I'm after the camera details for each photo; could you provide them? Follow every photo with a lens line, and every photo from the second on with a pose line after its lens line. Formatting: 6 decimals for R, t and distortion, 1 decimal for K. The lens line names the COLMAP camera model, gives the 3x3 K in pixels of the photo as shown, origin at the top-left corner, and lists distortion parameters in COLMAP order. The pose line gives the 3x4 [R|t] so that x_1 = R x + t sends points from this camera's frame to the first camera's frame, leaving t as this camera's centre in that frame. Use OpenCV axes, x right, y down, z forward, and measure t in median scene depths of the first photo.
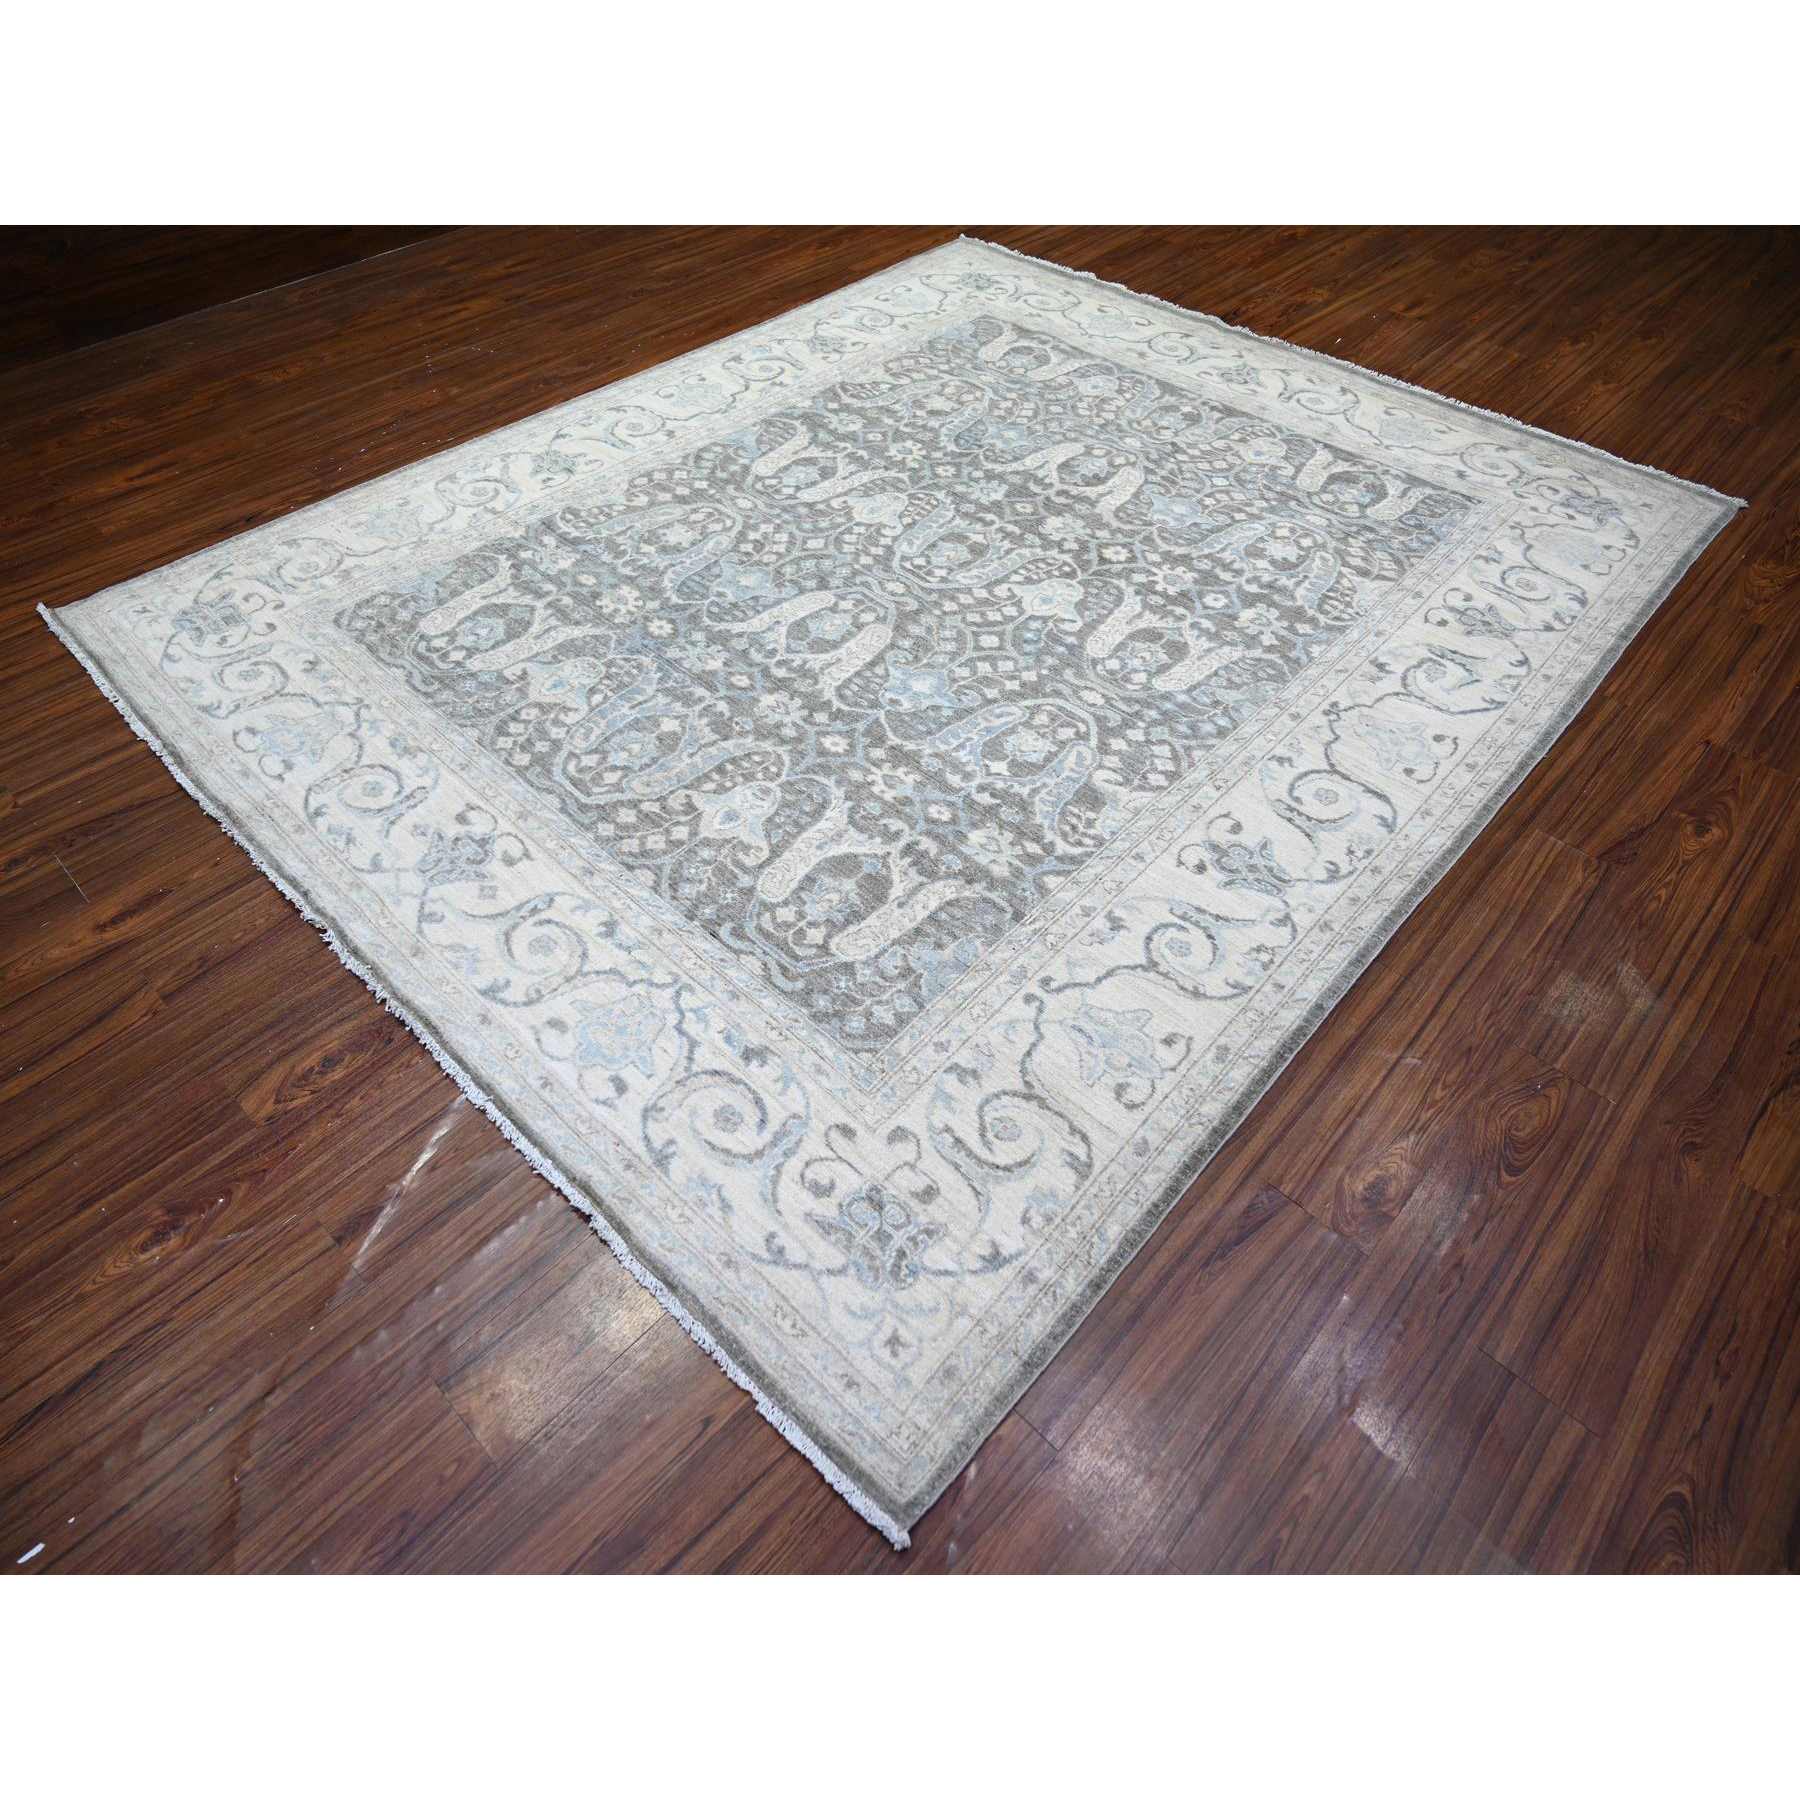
lens RADIAL K [[1057.0, 0, 900.0], [0, 1057.0, 900.0], [0, 0, 1]] dist [-0.008476, 0.000769]
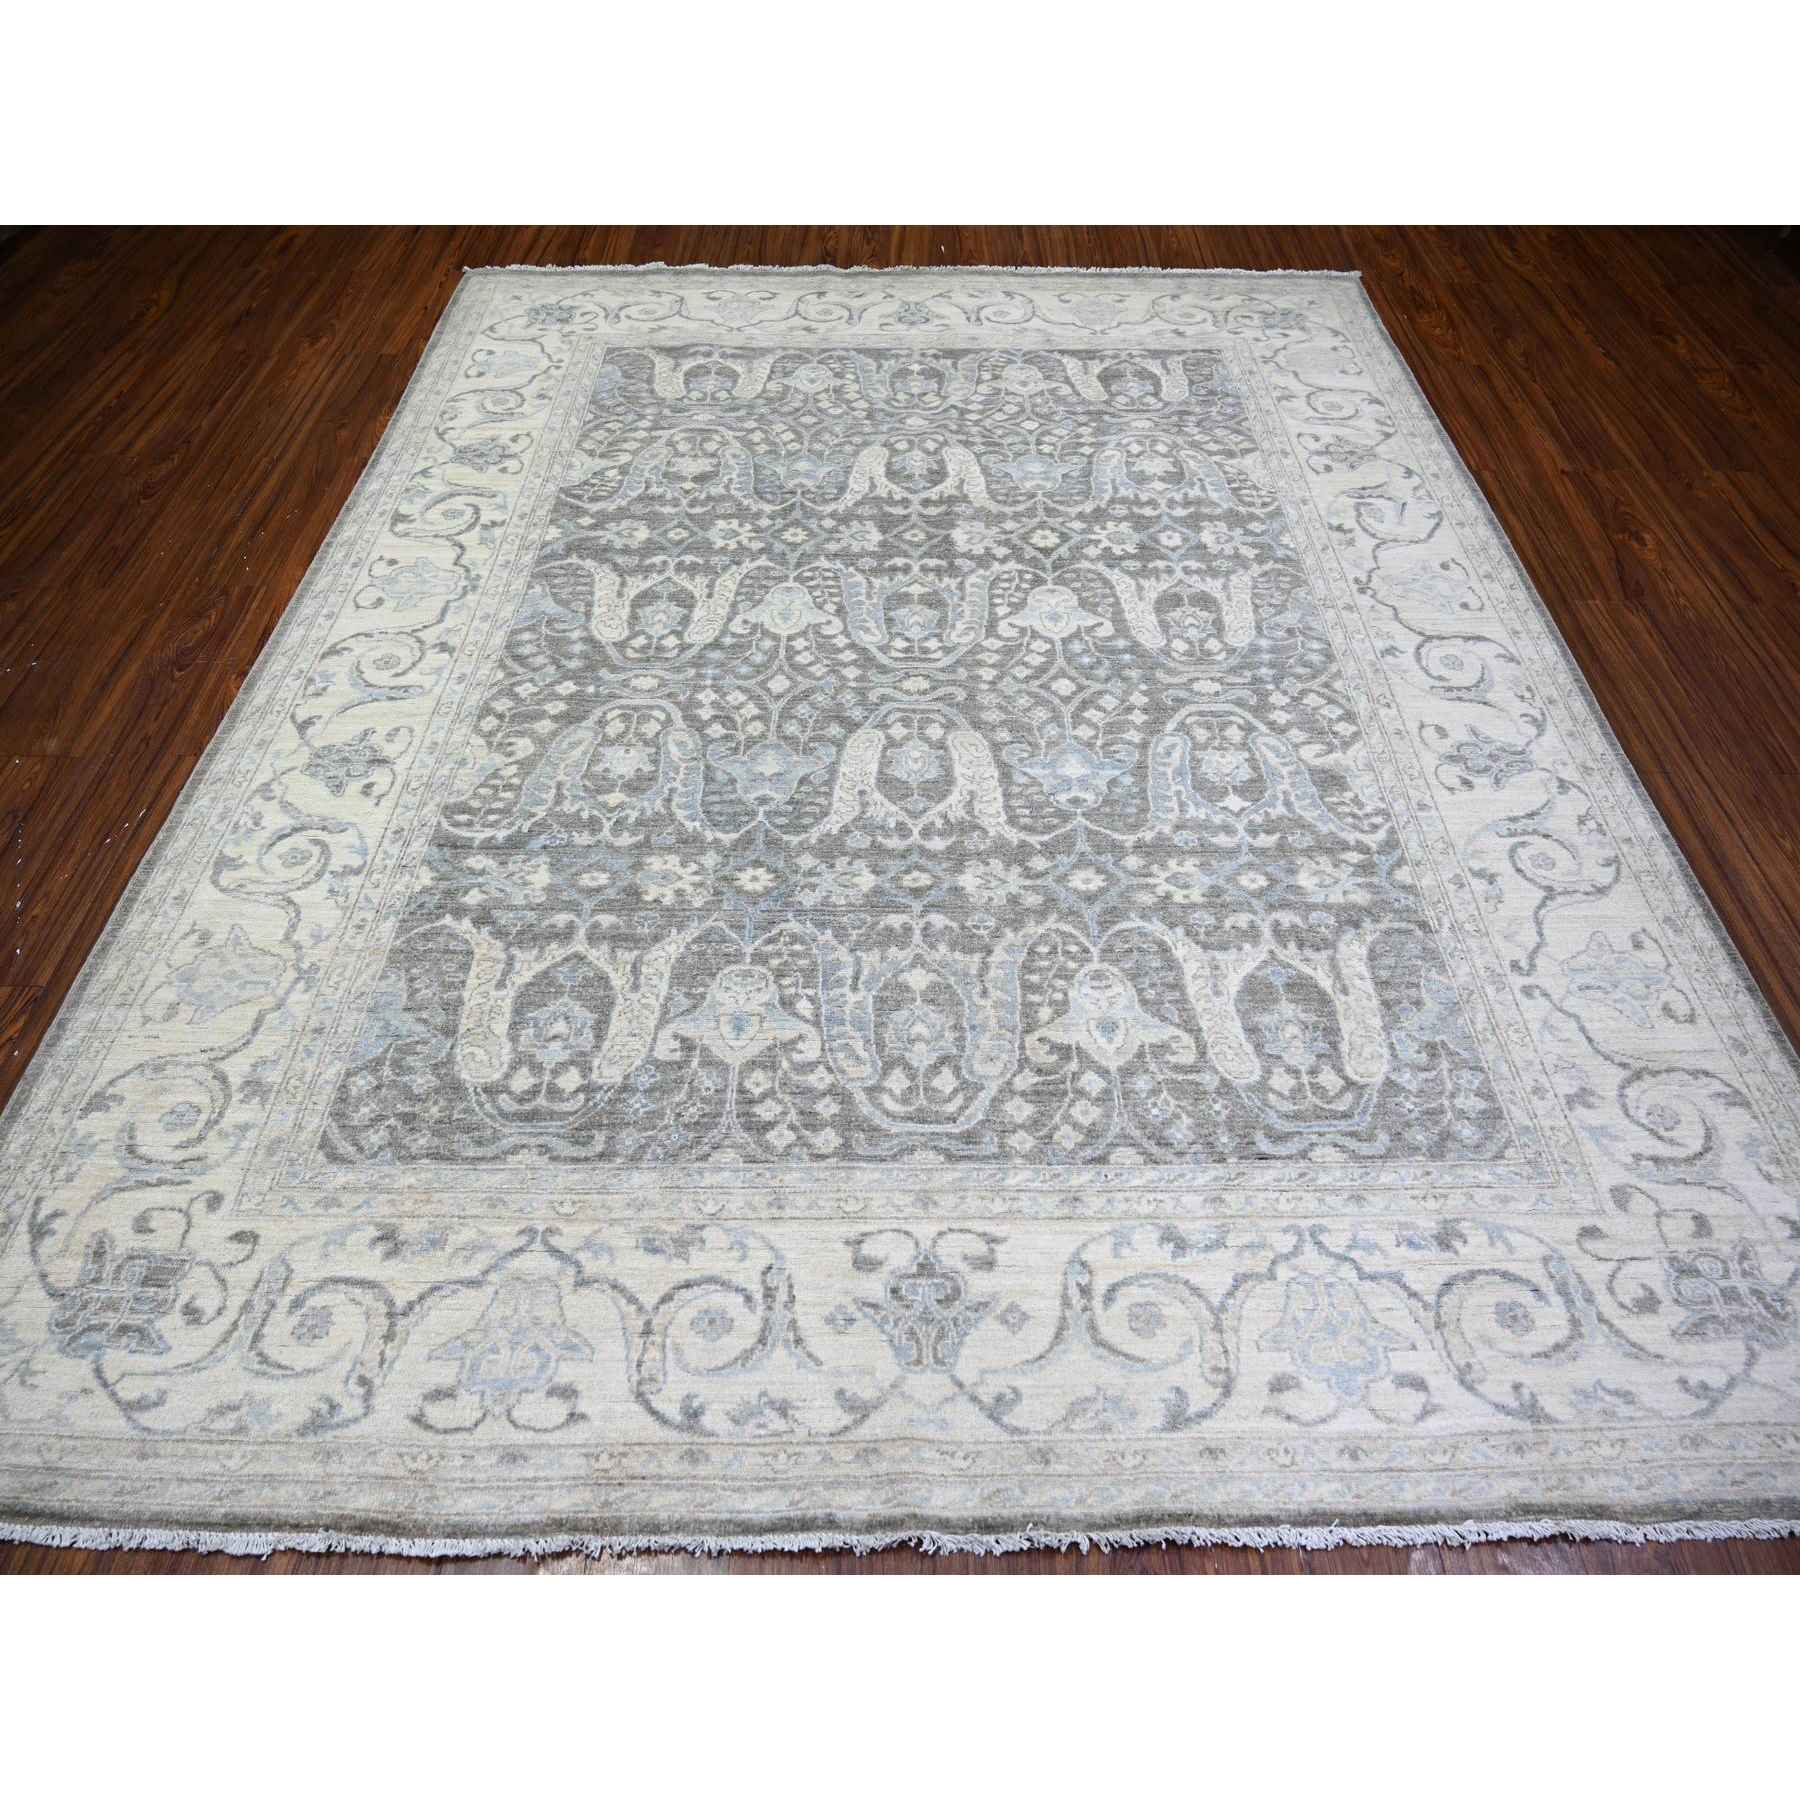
lens RADIAL K [[1057.0, 0, 900.0], [0, 1057.0, 900.0], [0, 0, 1]] dist [-0.008476, 0.000769]
pose [[0.728601, -0.549554, 0.408817, -0.467635], [0.527323, 0.830974, 0.177236, -0.326810], [-0.437117, 0.086445, 0.895241, 0.300501]]
